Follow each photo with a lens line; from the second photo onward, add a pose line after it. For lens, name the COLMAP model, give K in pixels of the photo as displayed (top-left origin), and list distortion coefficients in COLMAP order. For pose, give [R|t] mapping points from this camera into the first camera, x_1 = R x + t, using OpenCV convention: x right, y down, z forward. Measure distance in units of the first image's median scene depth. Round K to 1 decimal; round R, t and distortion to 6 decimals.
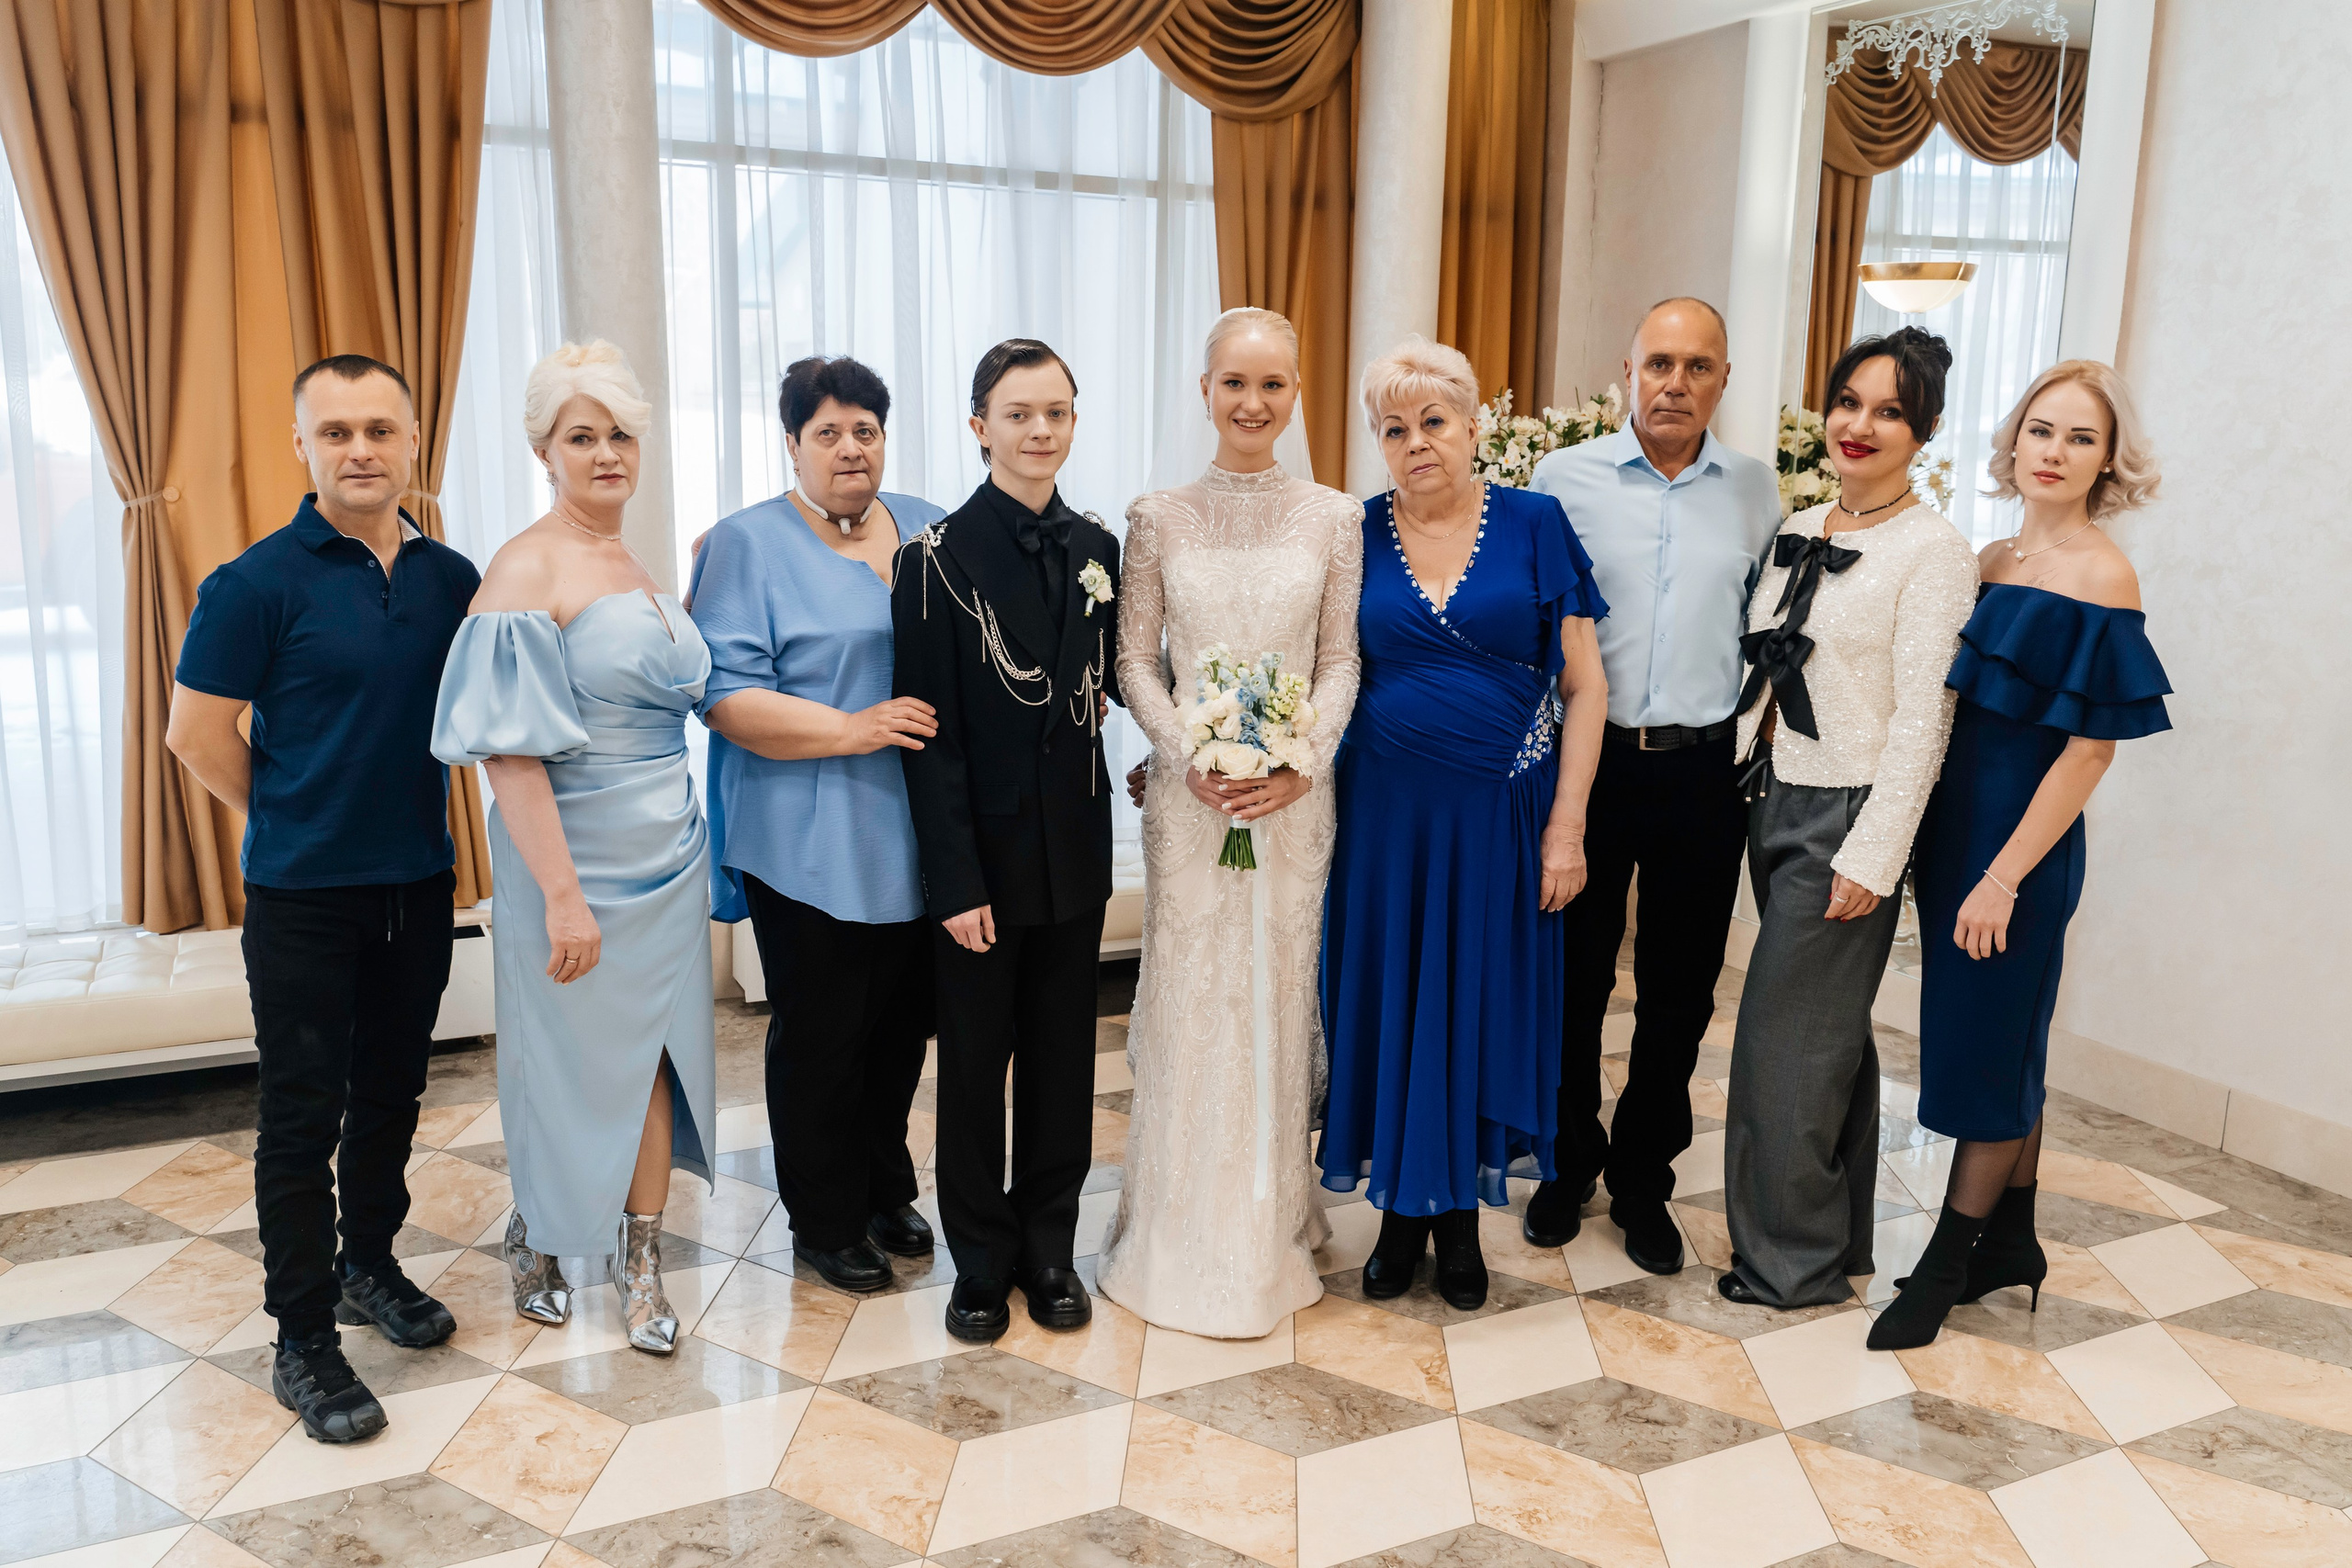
lens RADIAL K [[1866.4, 0, 1180.8], [0, 1866.4, 782.7], [0, 0, 1]] dist [0.002660, -0.002750]
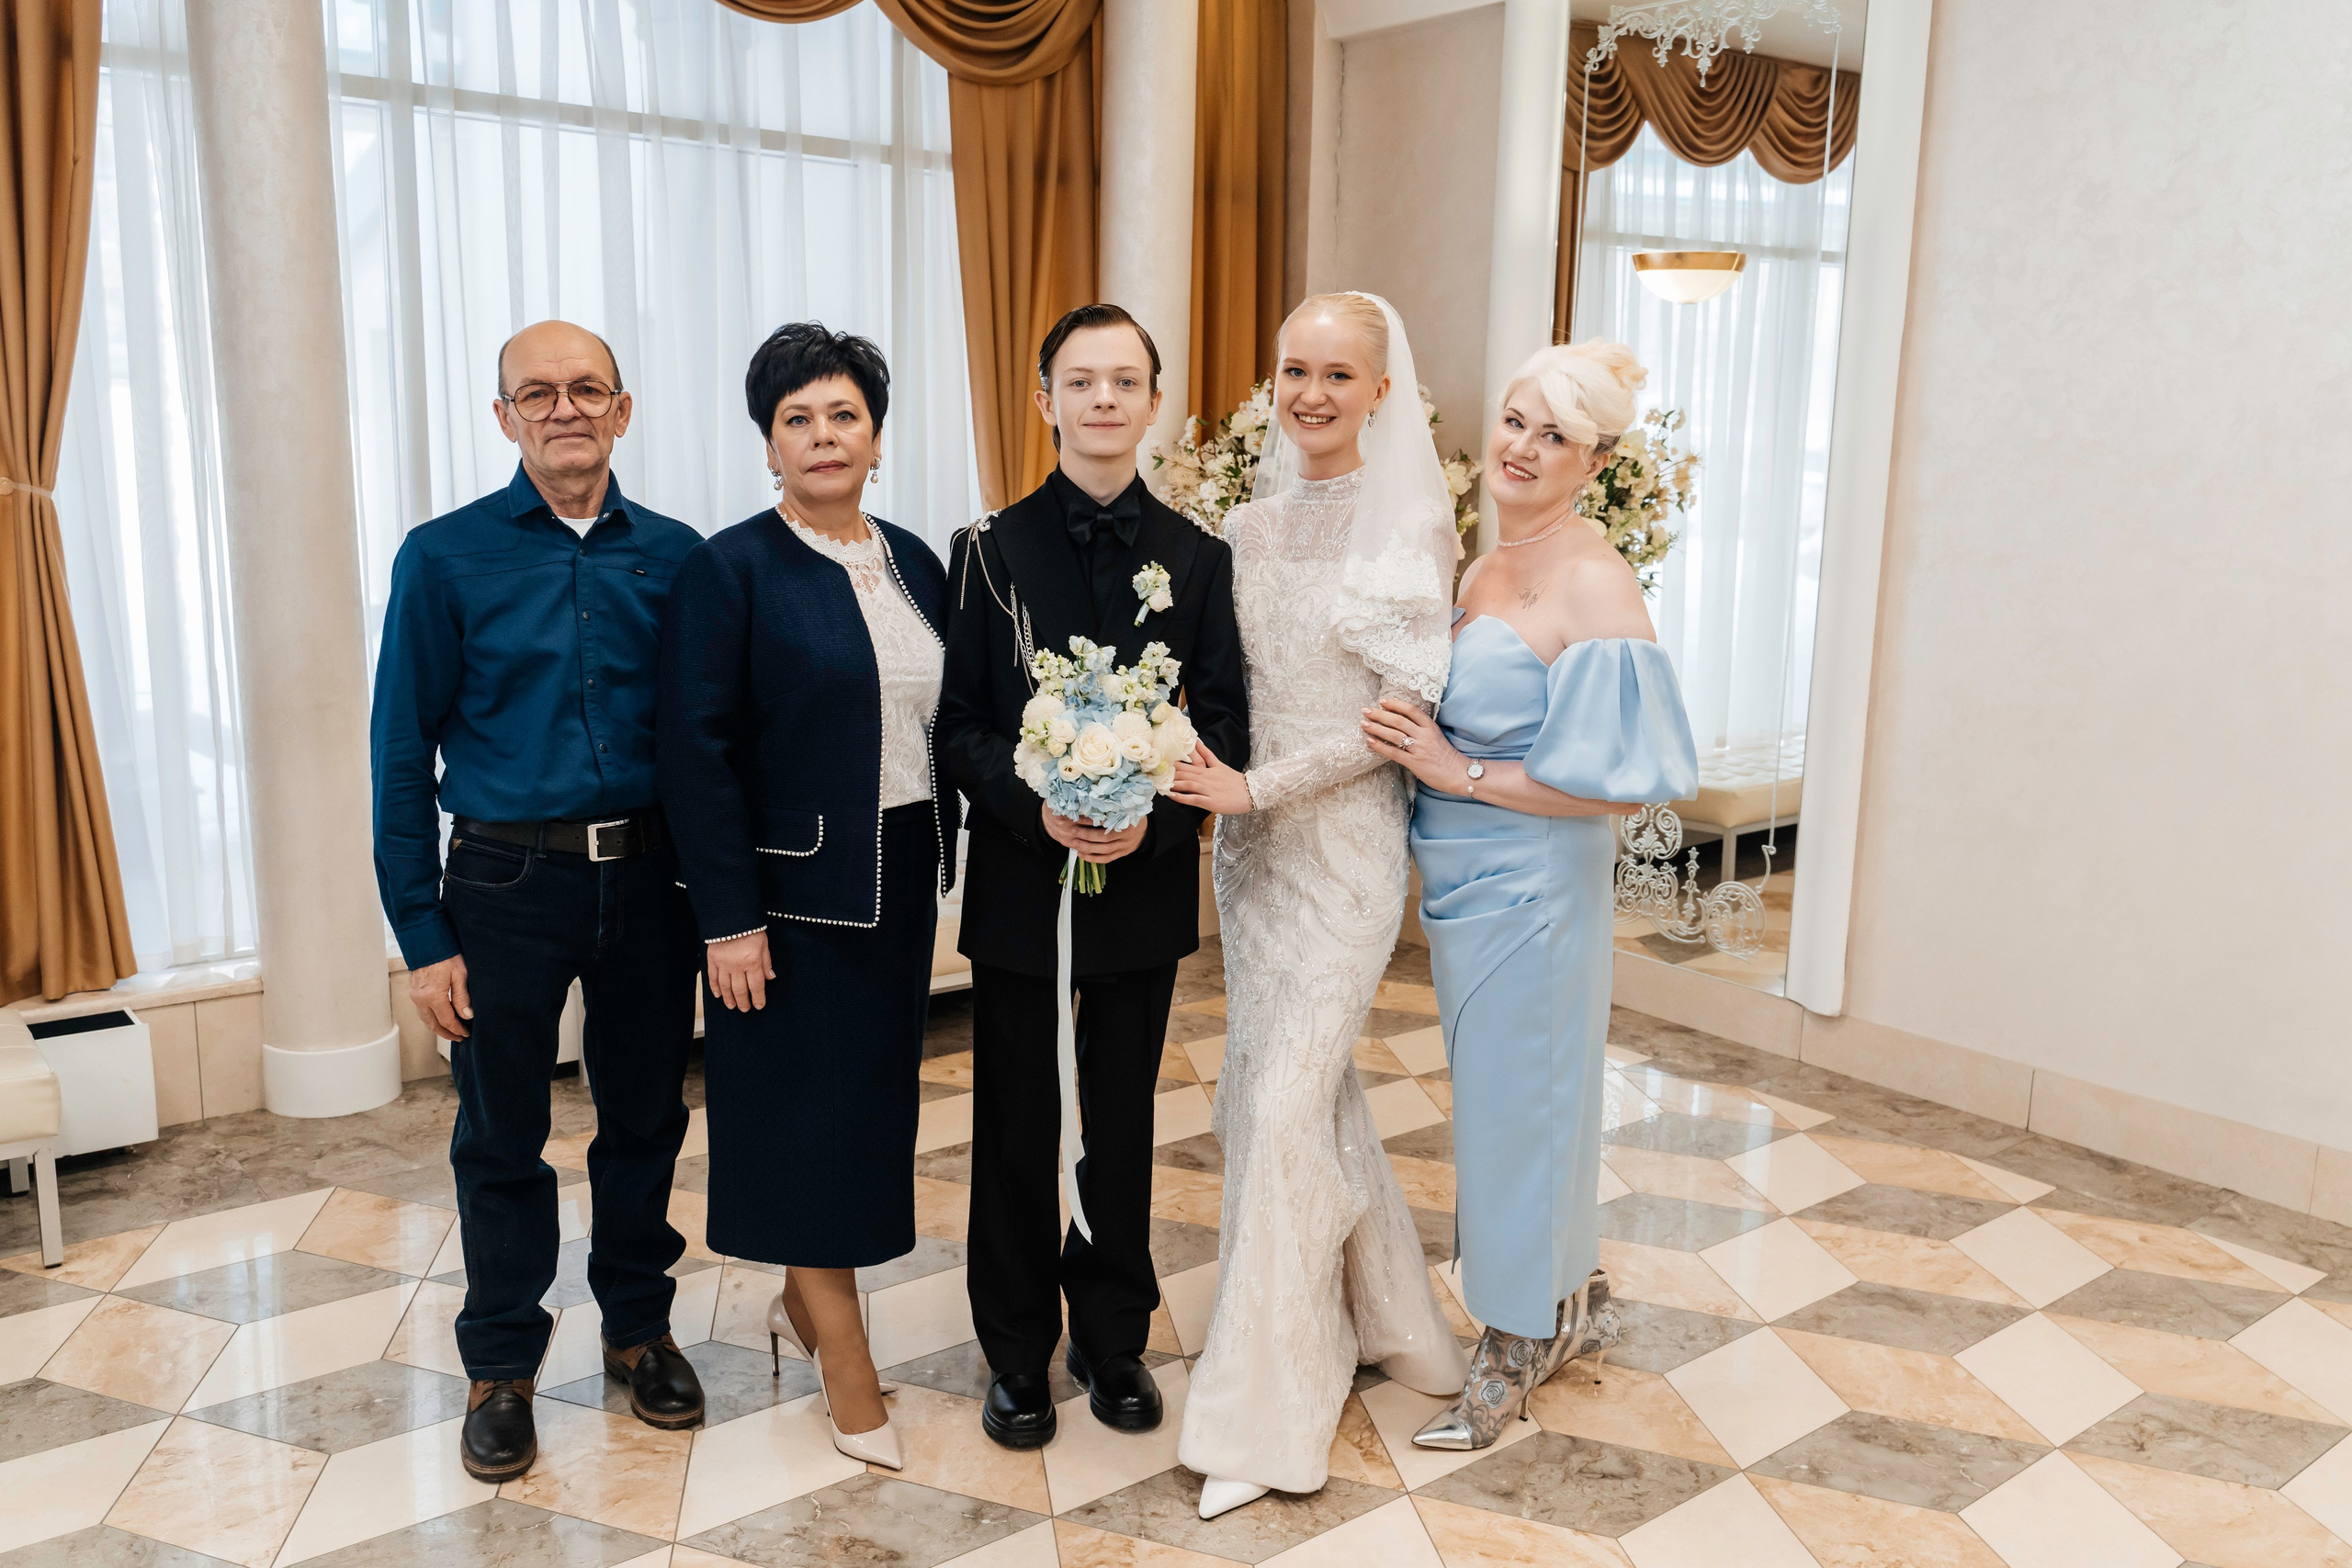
lens RADIAL K [[1906.9, 0, 1196.0], [0, 1906.9, 784.5], [0, 0, 1]] dist [0.003104, -0.002588]
pose [[0.976423, -0.035360, 0.212951, -0.108728], [0.036676, 0.999325, -0.002231, -0.005319], [-0.212728, 0.009989, 0.977060, 0.089446]]
